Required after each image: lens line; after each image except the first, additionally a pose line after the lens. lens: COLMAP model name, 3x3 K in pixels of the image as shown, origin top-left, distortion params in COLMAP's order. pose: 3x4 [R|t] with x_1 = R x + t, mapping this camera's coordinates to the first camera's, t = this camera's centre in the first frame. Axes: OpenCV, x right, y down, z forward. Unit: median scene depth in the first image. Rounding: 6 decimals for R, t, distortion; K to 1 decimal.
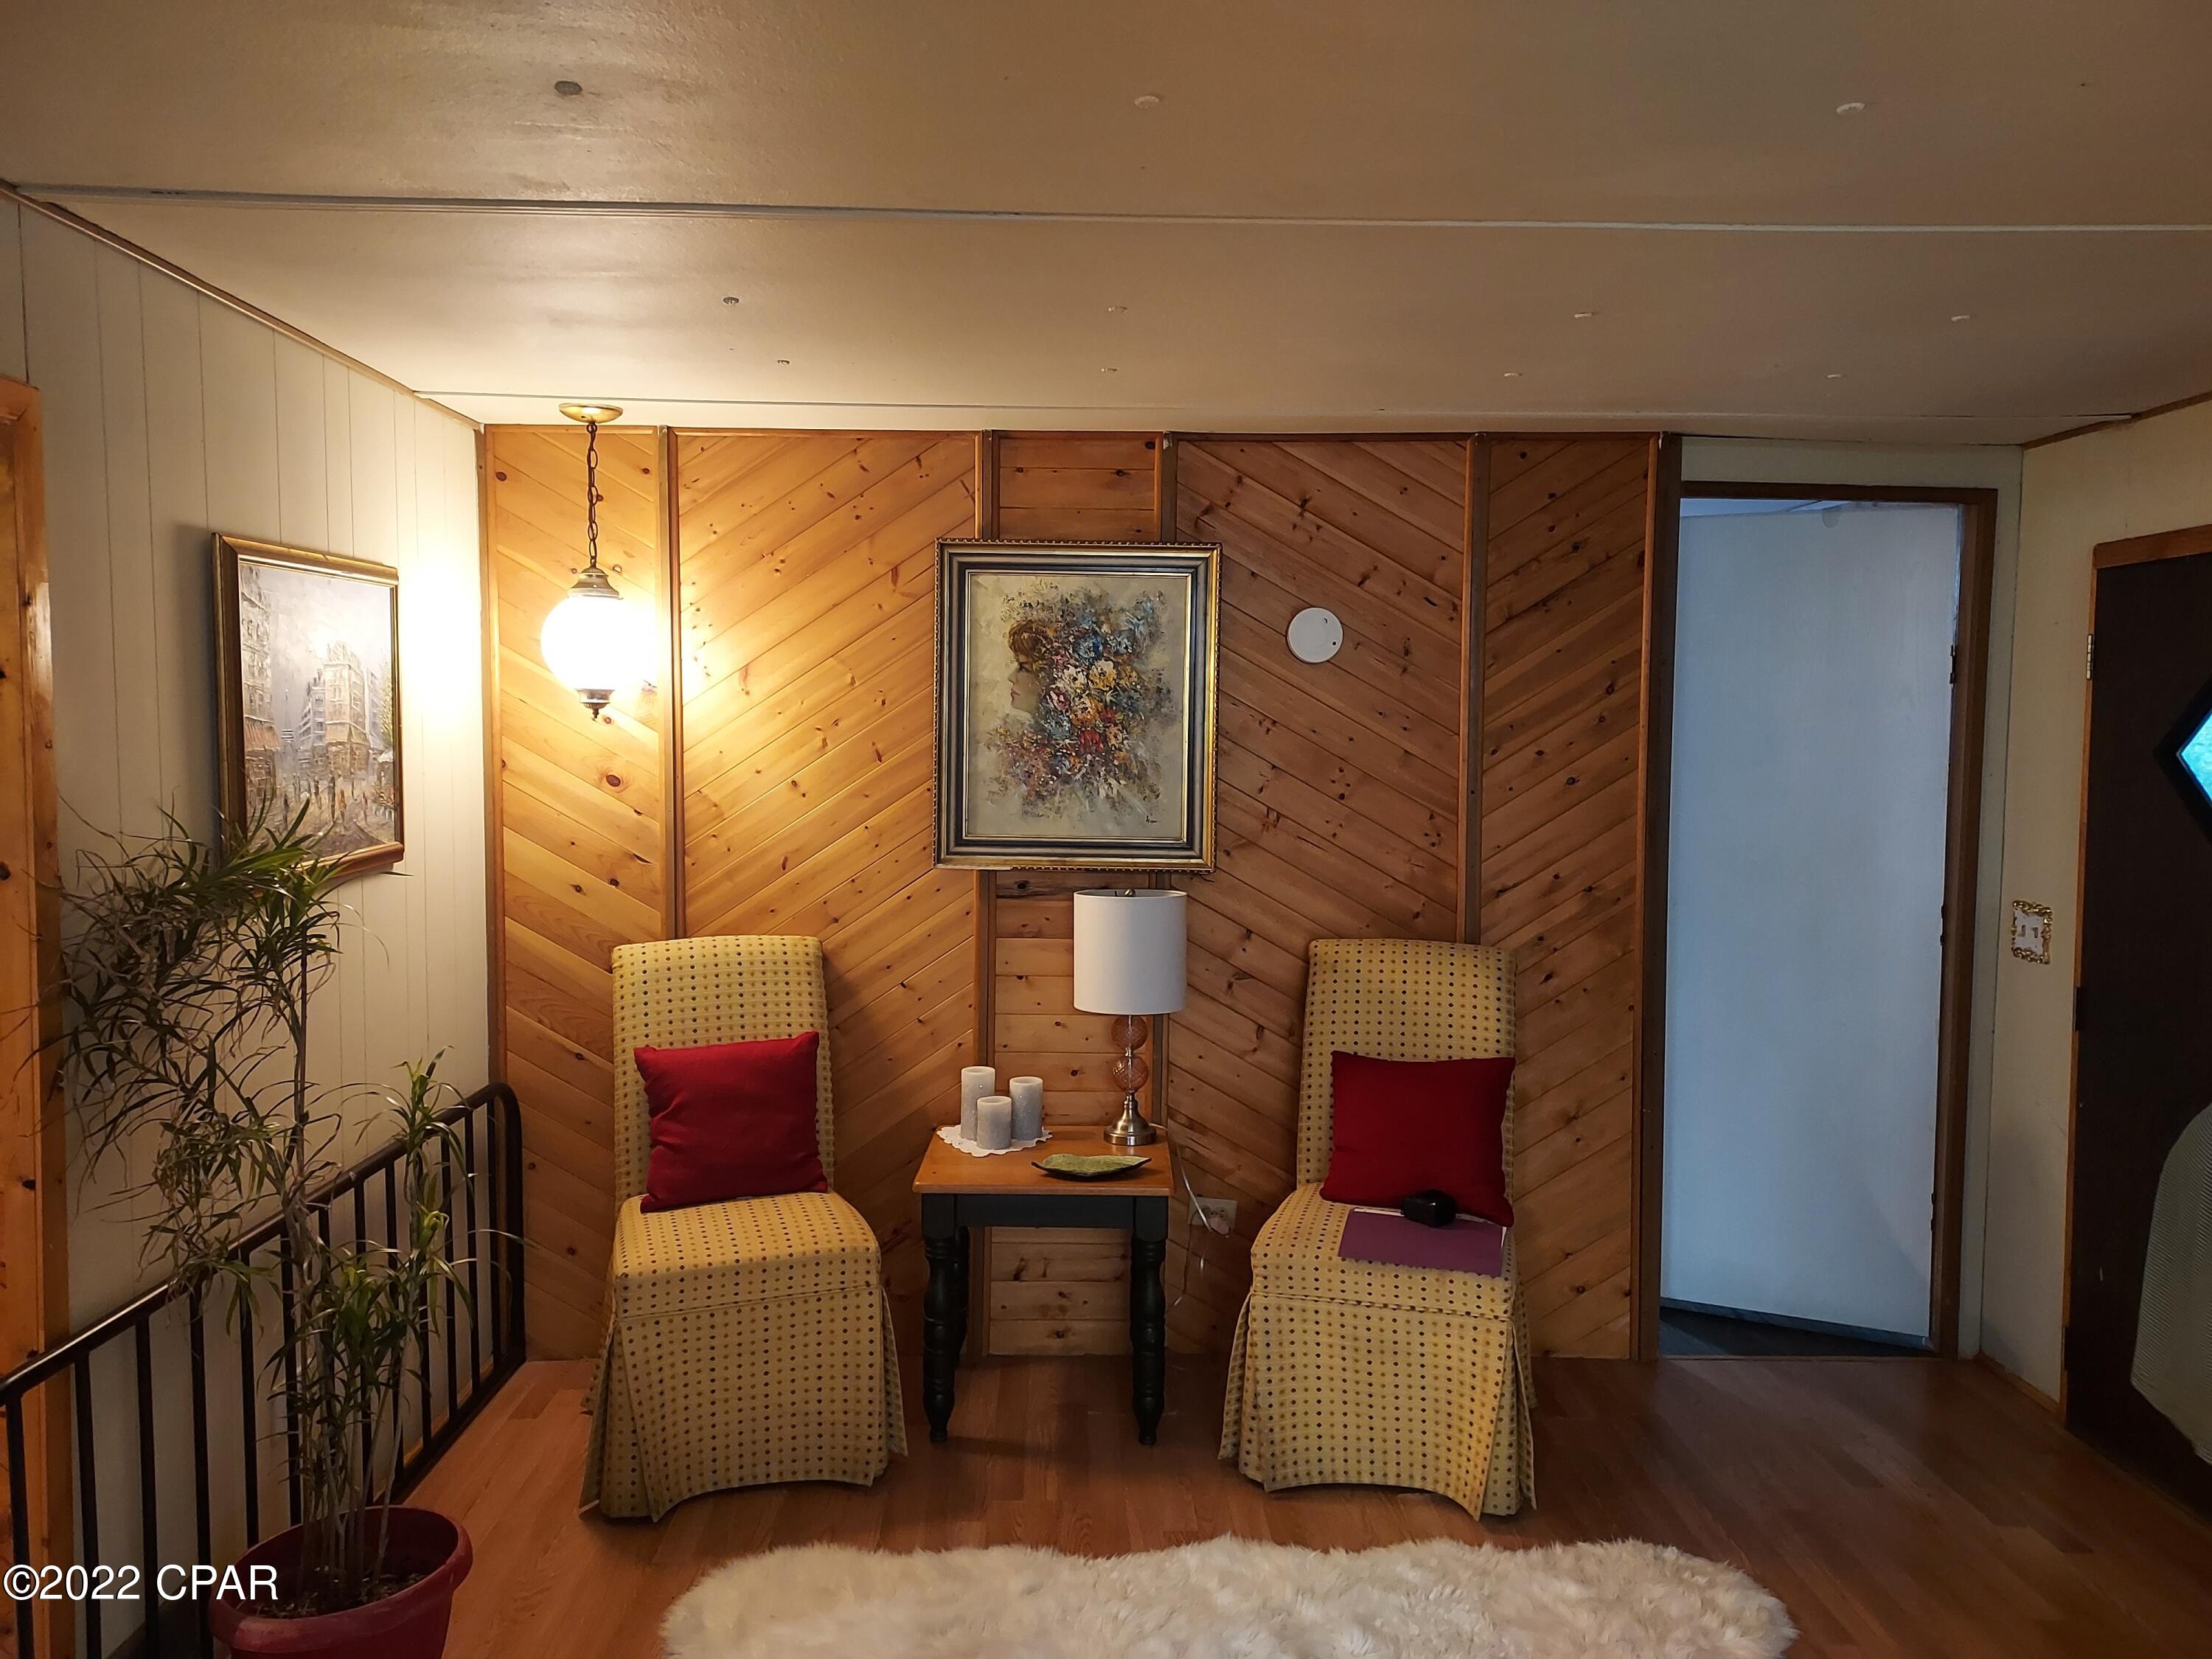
lens RADIAL K [[1520.9, 0, 1098.8], [0, 1520.9, 832.0], [0, 0, 1]] dist [0.097292, -0.147385]
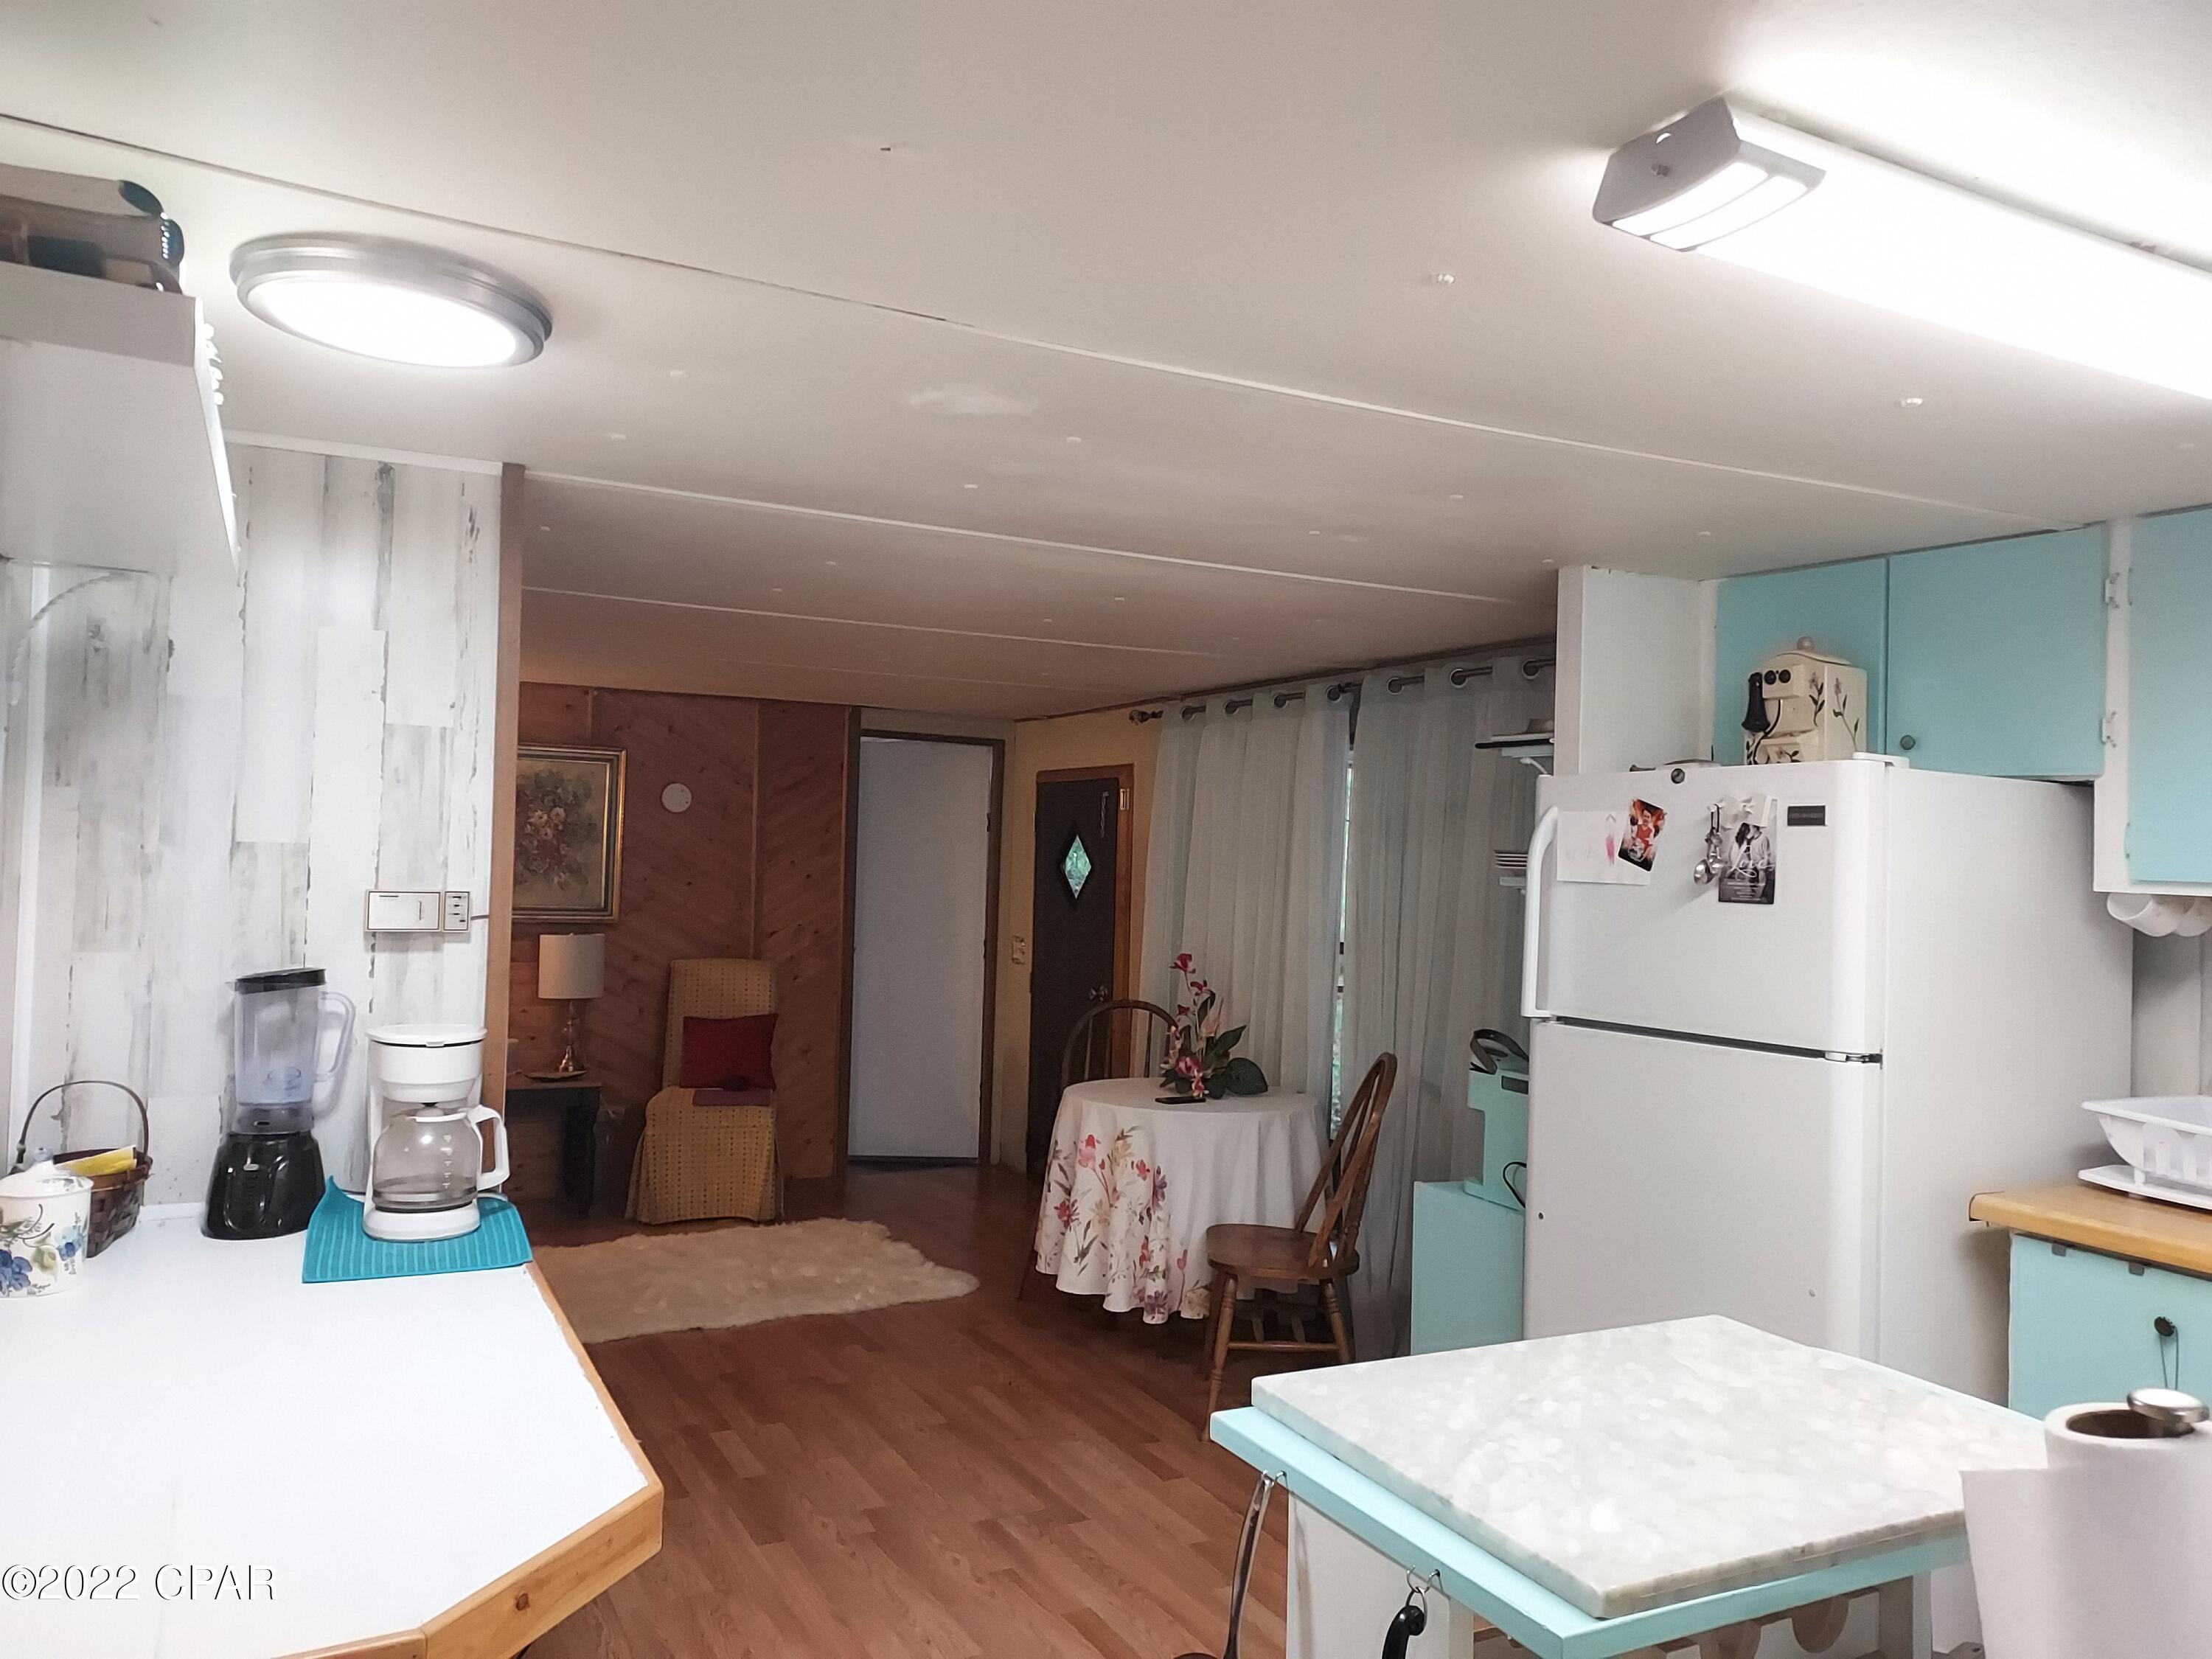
lens RADIAL K [[1520.9, 0, 1098.8], [0, 1520.9, 832.0], [0, 0, 1]] dist [0.097292, -0.147385]
pose [[0.891618, 0.026639, 0.452005, -0.250583], [0.005120, 0.997611, -0.068893, 0.046806], [-0.452760, 0.063740, 0.889351, -0.929666]]
